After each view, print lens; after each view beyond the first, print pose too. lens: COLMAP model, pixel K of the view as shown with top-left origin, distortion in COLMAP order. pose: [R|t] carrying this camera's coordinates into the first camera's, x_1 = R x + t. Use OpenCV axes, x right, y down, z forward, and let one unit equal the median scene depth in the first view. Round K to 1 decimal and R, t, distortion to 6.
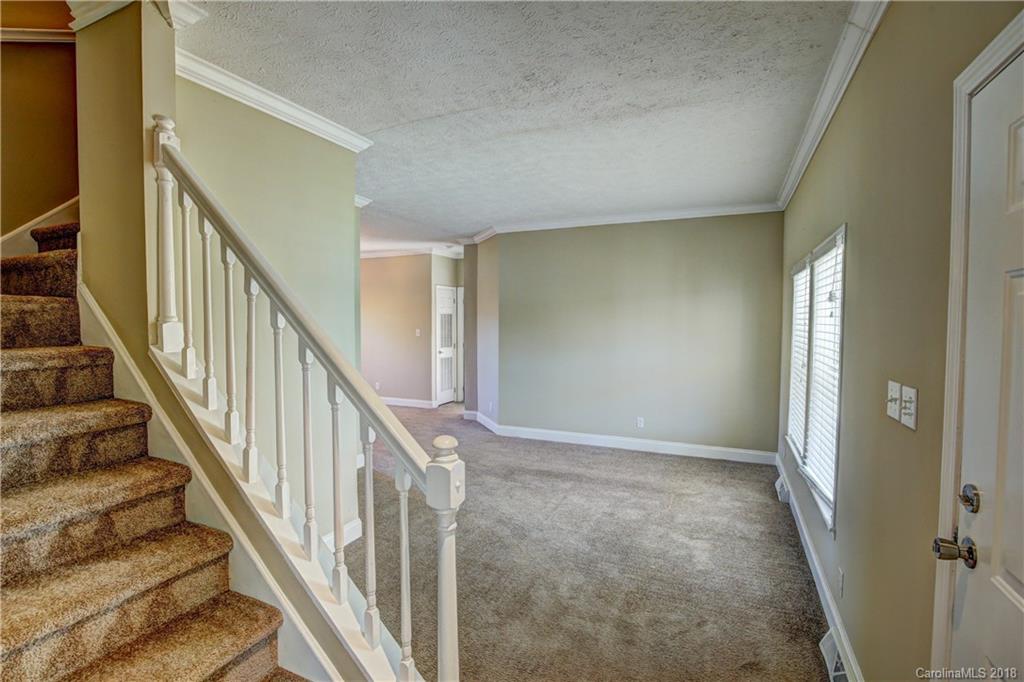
lens RADIAL K [[477.9, 0, 509.5], [0, 477.9, 340.1], [0, 0, 1]] dist [-0.029978, 0.003466]
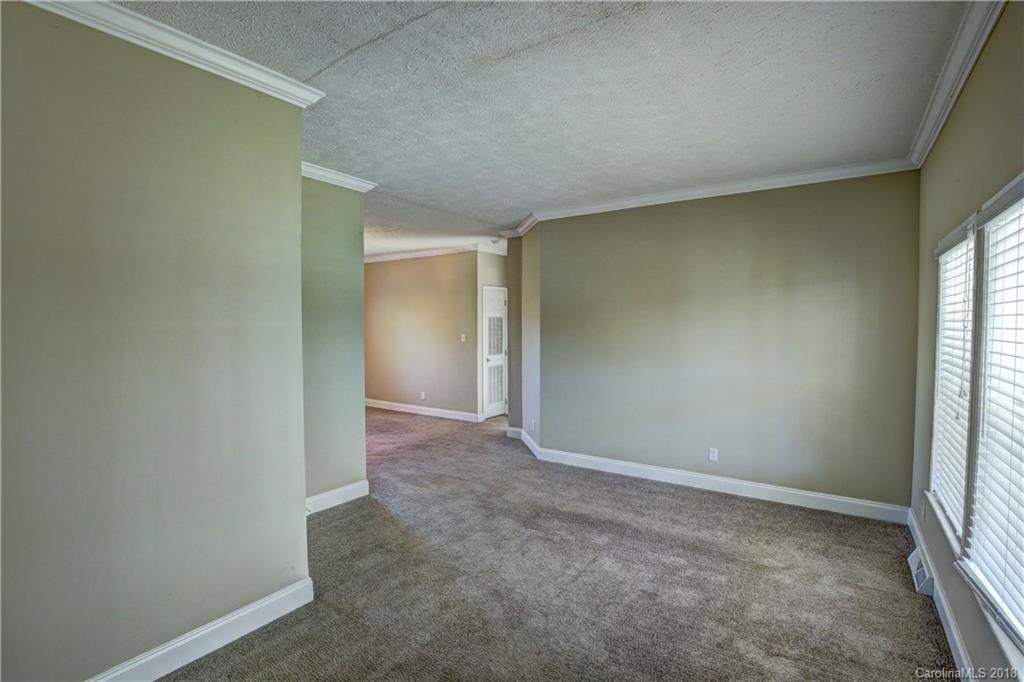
lens RADIAL K [[477.9, 0, 513.7], [0, 477.9, 340.6], [0, 0, 1]] dist [-0.029978, 0.003466]
pose [[0.984342, 0.002698, -0.176246, 0.107379], [-0.004197, 0.999958, -0.008131, -0.006590], [0.176217, 0.008743, 0.984313, 0.212205]]
